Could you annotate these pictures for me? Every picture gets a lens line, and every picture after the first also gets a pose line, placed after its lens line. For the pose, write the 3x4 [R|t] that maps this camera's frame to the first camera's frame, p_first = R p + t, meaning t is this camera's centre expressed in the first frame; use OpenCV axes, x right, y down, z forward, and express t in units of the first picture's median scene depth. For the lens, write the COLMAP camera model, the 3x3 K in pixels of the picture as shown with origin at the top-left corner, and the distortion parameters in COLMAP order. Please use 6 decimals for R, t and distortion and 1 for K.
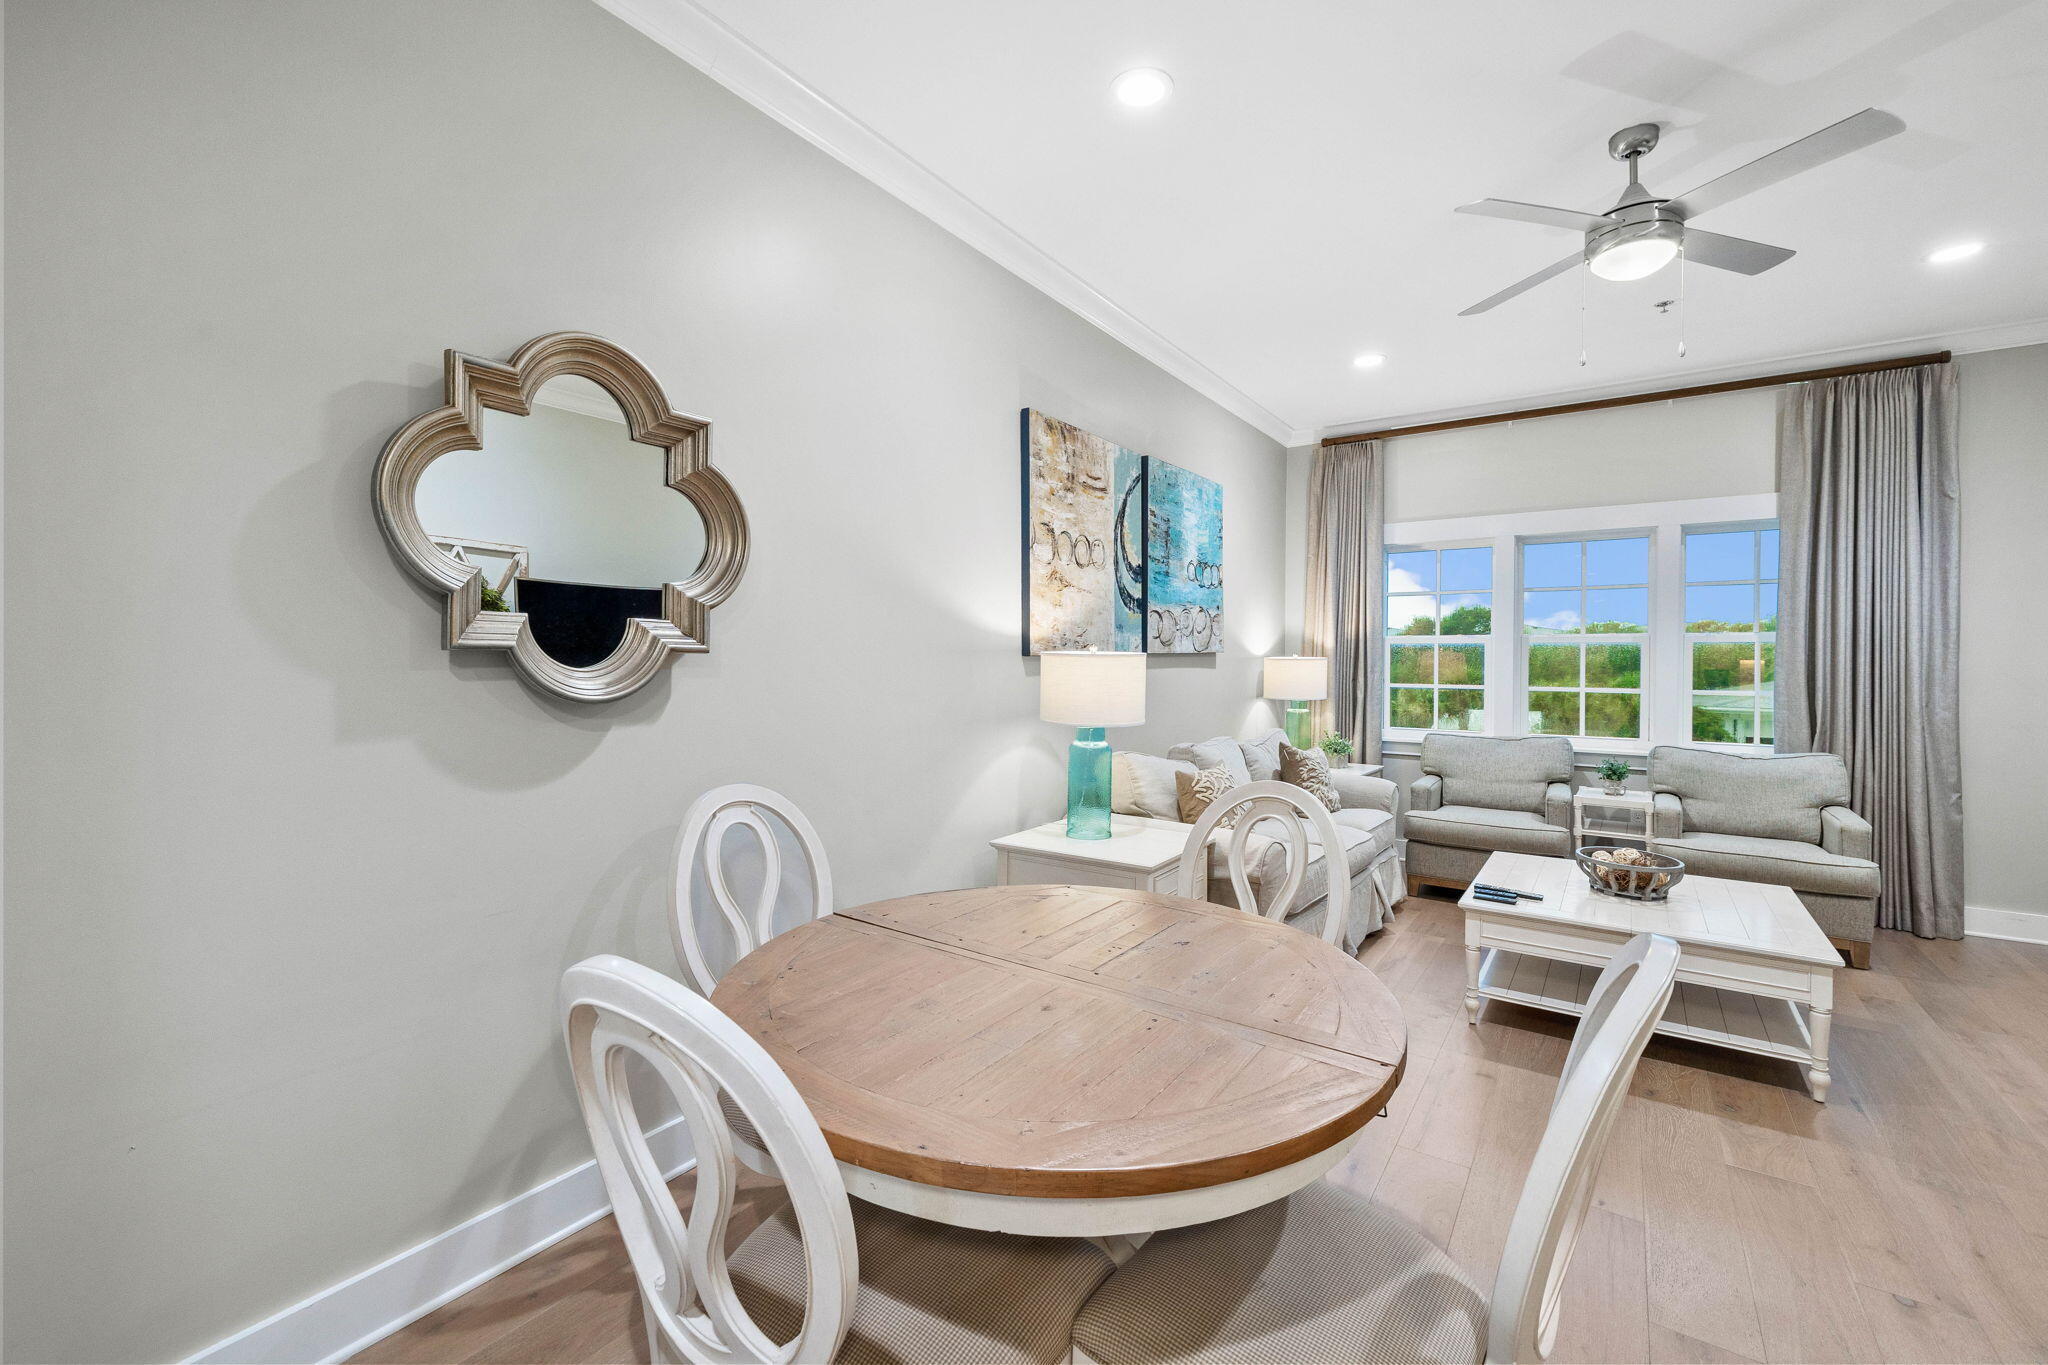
lens RADIAL K [[857.3, 0, 1029.9], [0, 857.3, 667.8], [0, 0, 1]] dist [0.001907, 0.000171]
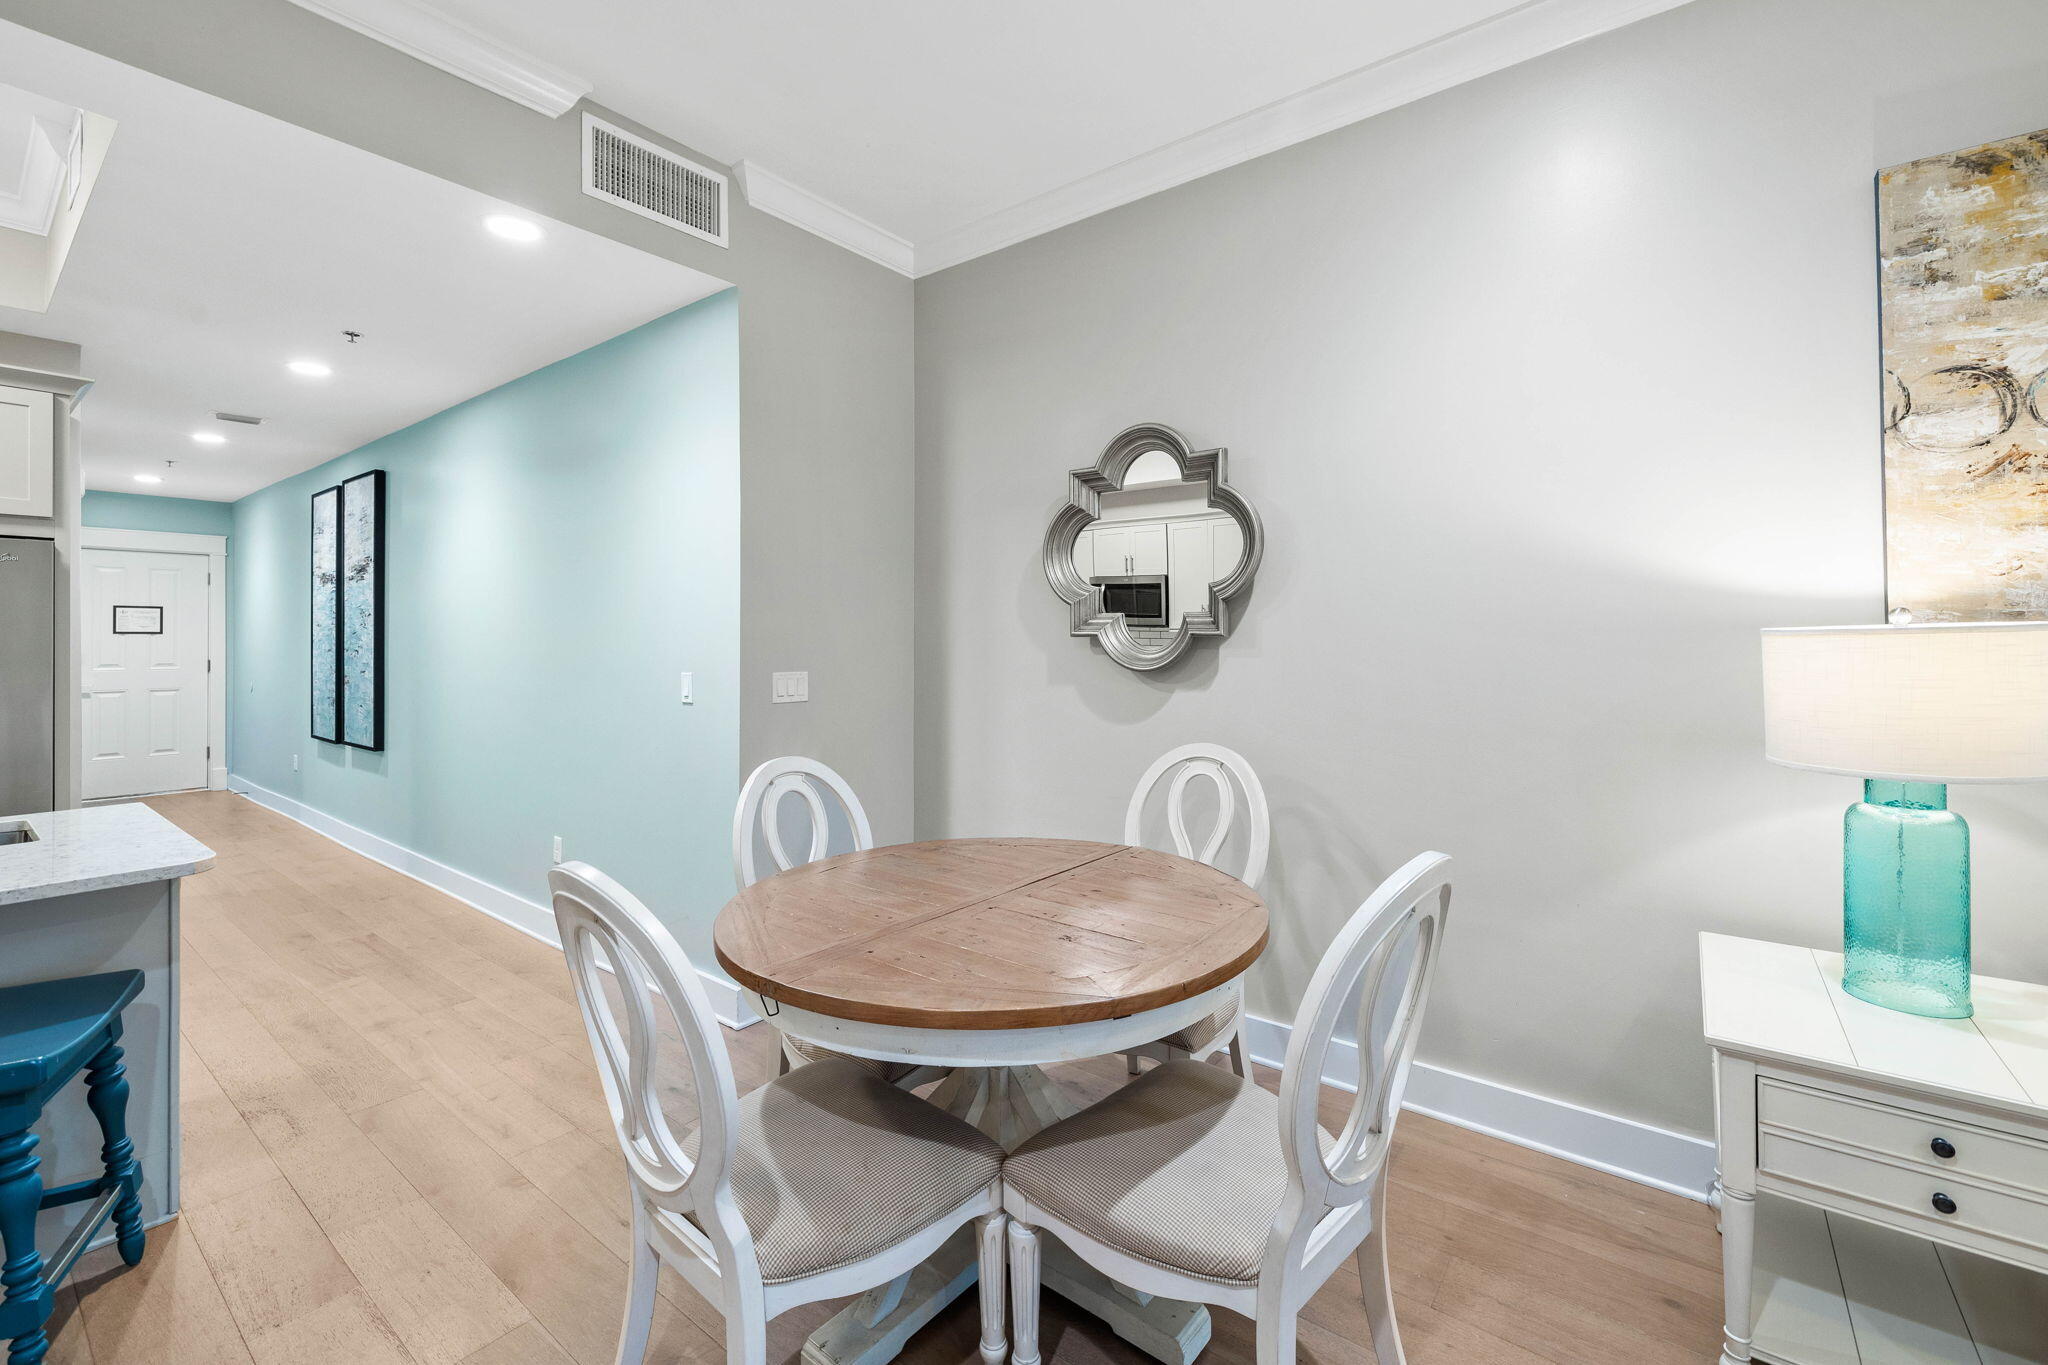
lens RADIAL K [[875.2, 0, 1022.6], [0, 875.2, 635.2], [0, 0, 1]] dist [0.001414, 0.000170]
pose [[-0.064014, -0.009714, -0.997902, 0.455481], [-0.008820, 0.999919, -0.009168, -0.002370], [0.997910, 0.008215, -0.064095, 0.398528]]
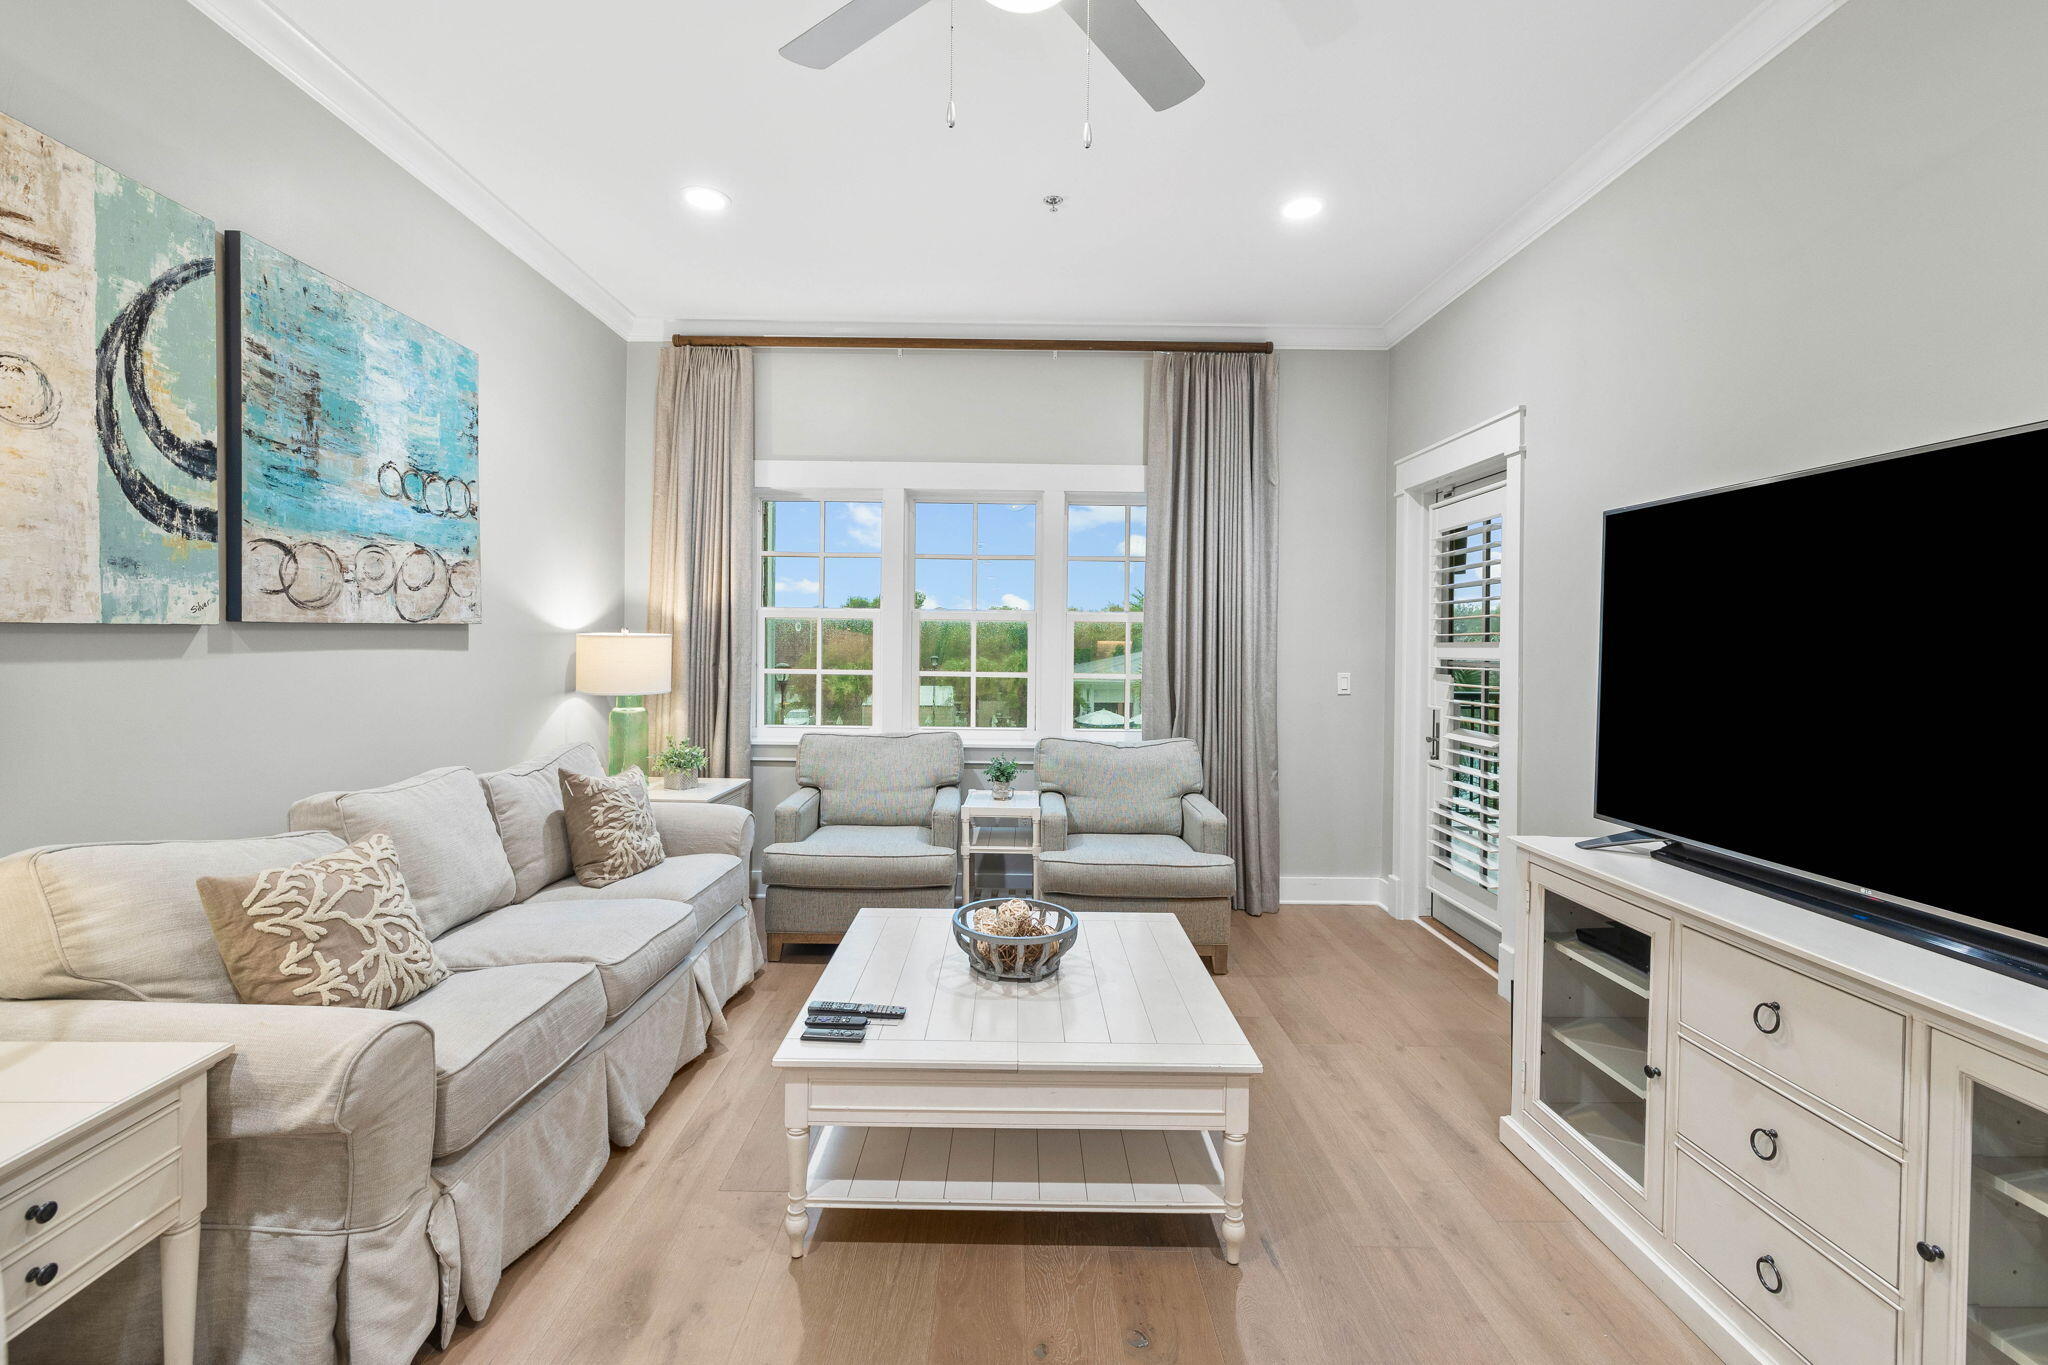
lens RADIAL K [[868.0, 0, 1018.7], [0, 868.0, 649.2], [0, 0, 1]] dist [0.000599, -0.000043]
pose [[0.819798, 0.000049, 0.572653, 0.219217], [-0.001944, 0.999994, 0.002698, -0.002677], [-0.572650, -0.003326, 0.819793, 0.311572]]
